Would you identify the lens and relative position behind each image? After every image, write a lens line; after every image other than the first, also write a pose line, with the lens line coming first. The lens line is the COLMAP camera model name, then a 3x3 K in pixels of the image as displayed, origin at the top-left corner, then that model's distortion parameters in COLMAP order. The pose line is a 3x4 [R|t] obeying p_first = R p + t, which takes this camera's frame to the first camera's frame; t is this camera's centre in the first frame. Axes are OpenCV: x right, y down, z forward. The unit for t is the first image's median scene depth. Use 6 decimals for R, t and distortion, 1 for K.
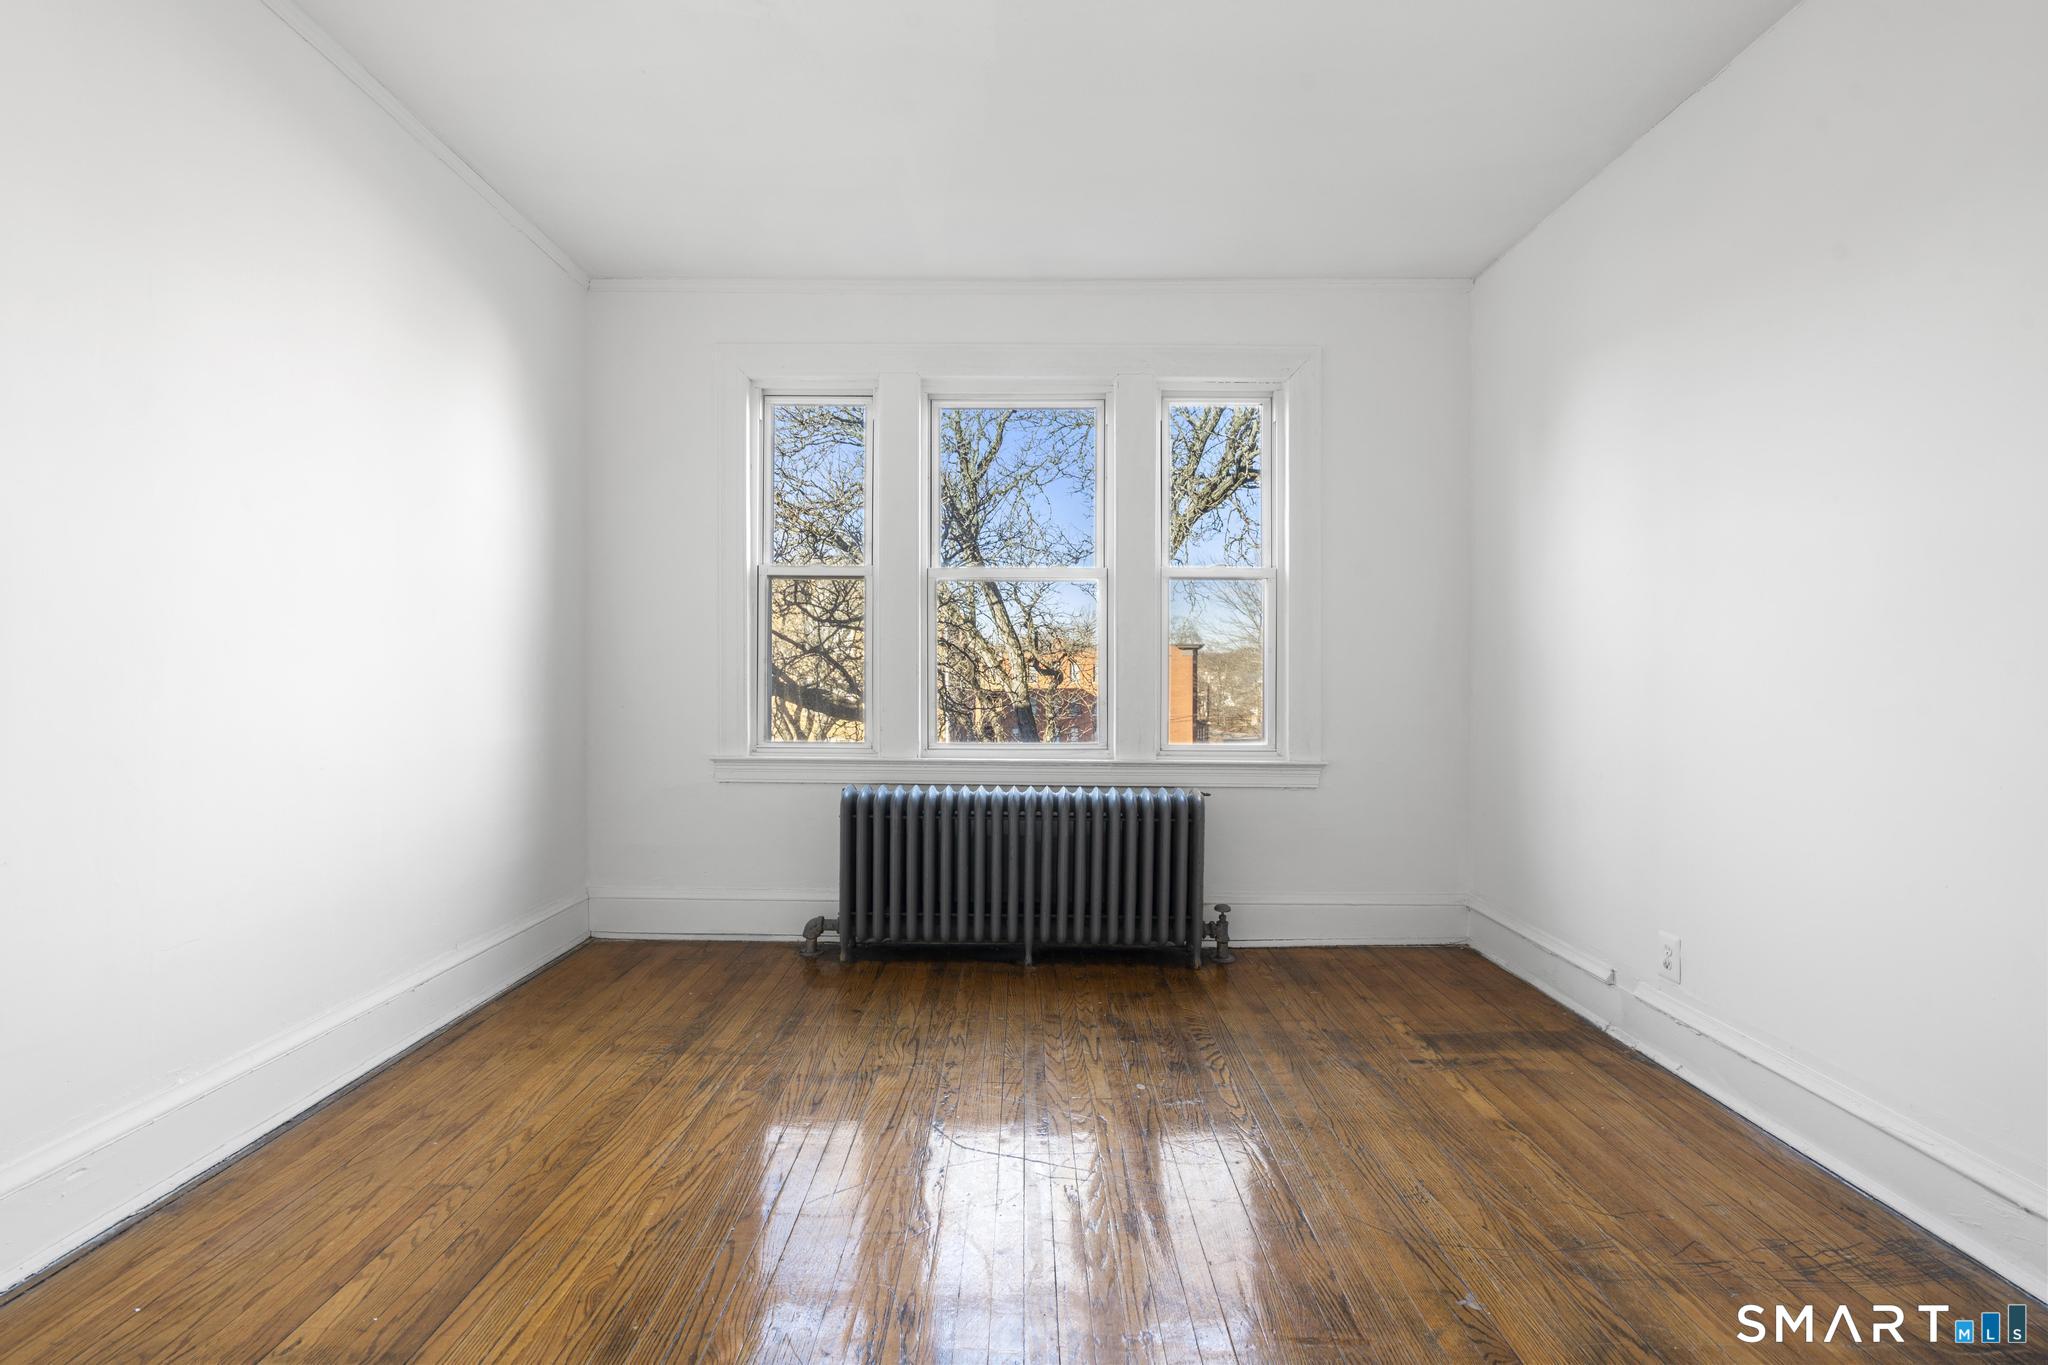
lens RADIAL K [[915.7, 0, 1024.0], [0, 915.7, 682.5], [0, 0, 1]] dist [-0.012019, 0.005966]
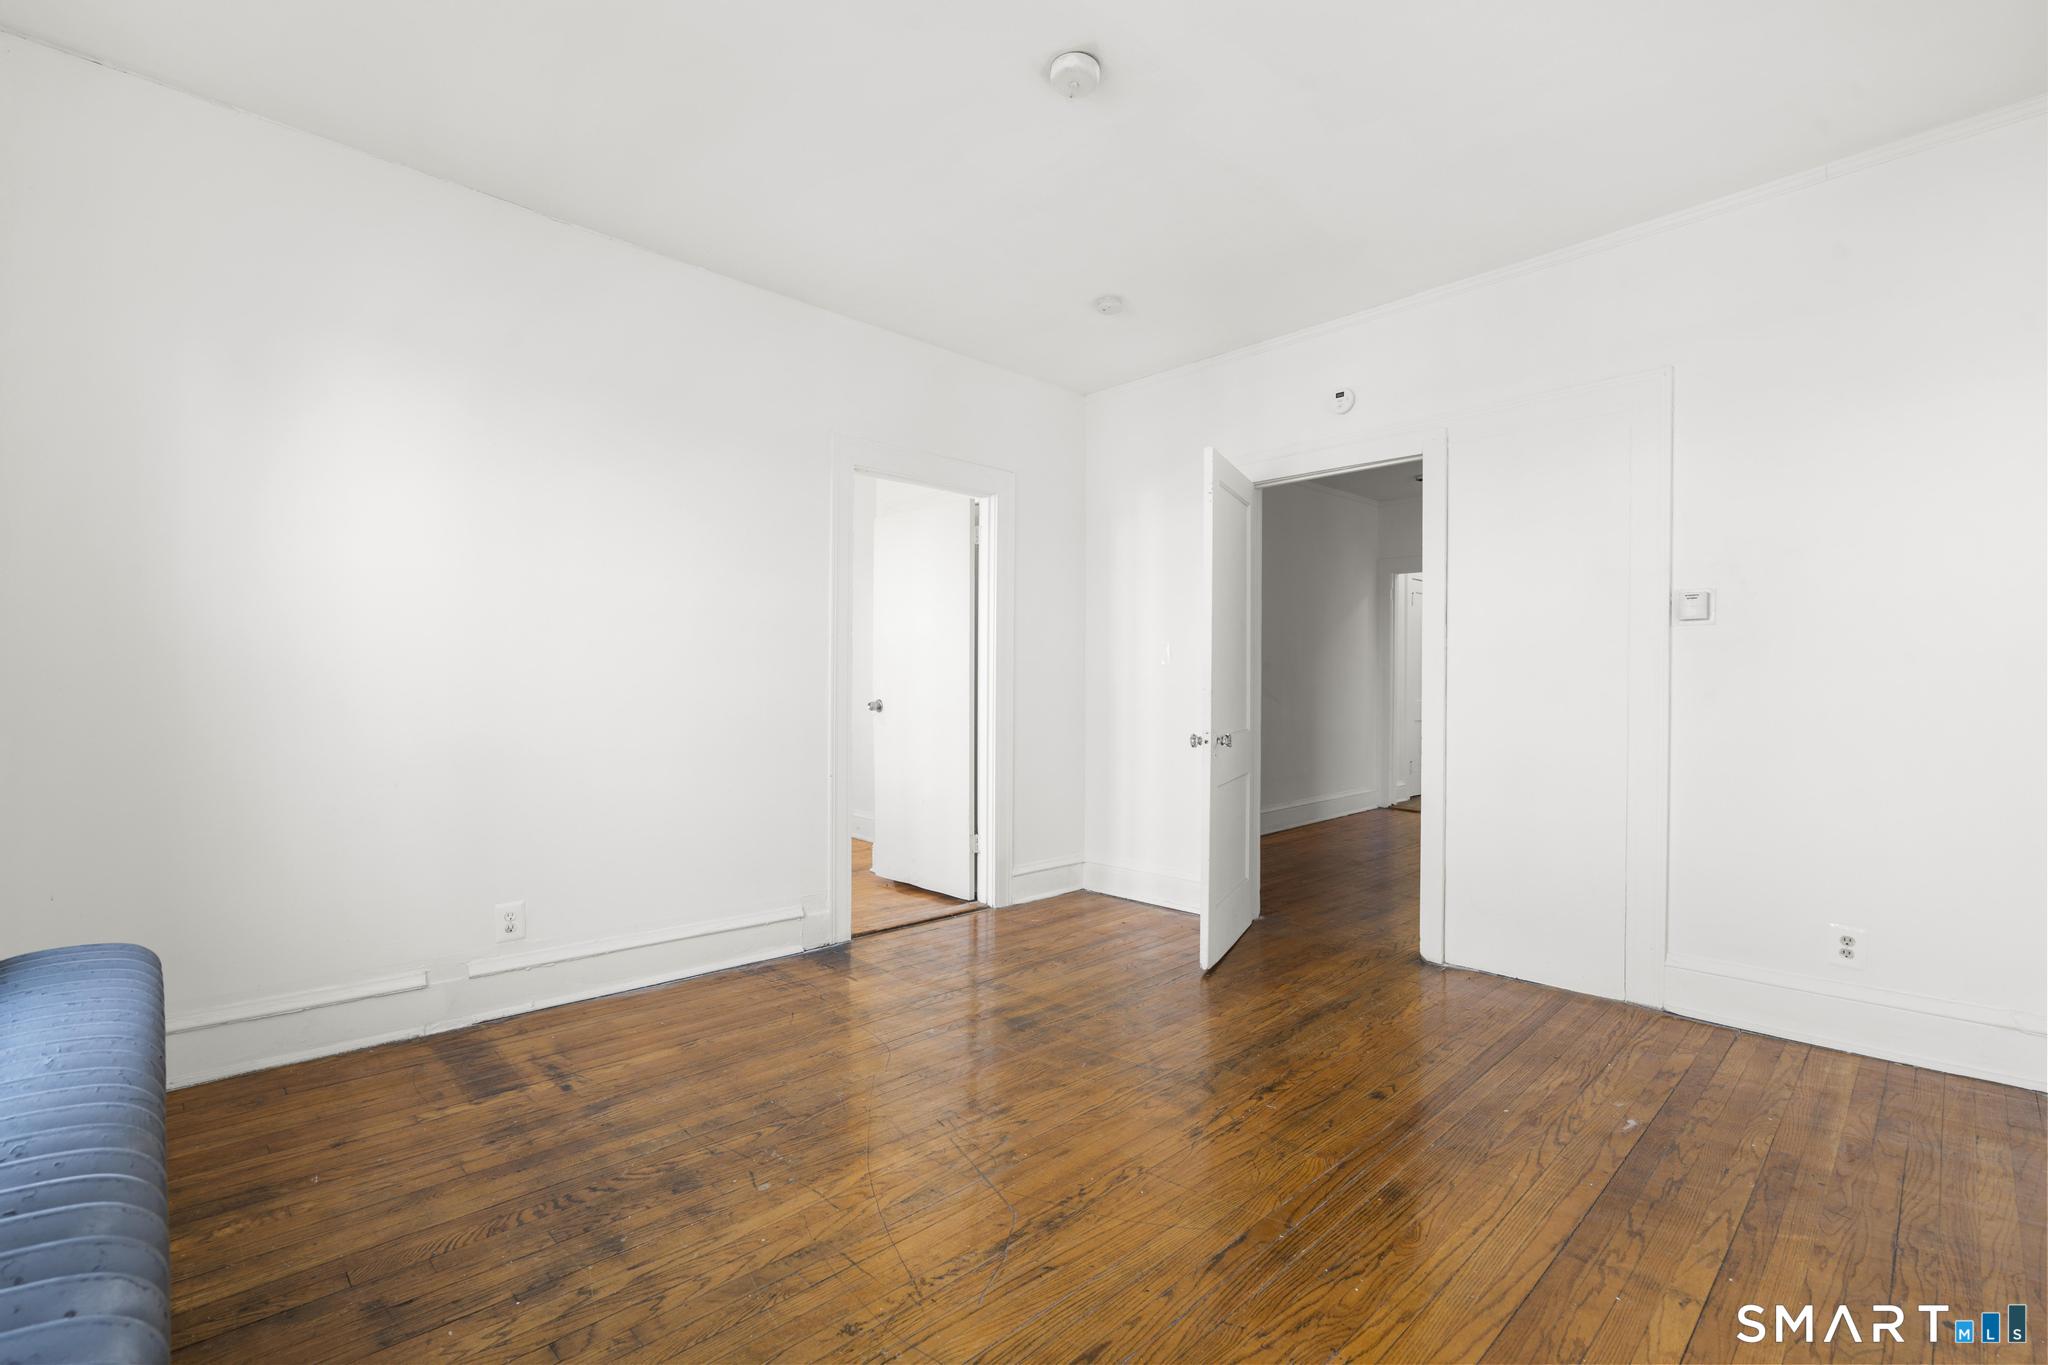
lens RADIAL K [[915.7, 0, 1024.0], [0, 915.7, 682.5], [0, 0, 1]] dist [-0.012019, 0.005966]
pose [[-0.695607, -0.005494, 0.718402, -0.597862], [-0.001734, 0.999981, 0.005969, -0.014908], [-0.718421, 0.002907, -0.695603, 1.350467]]
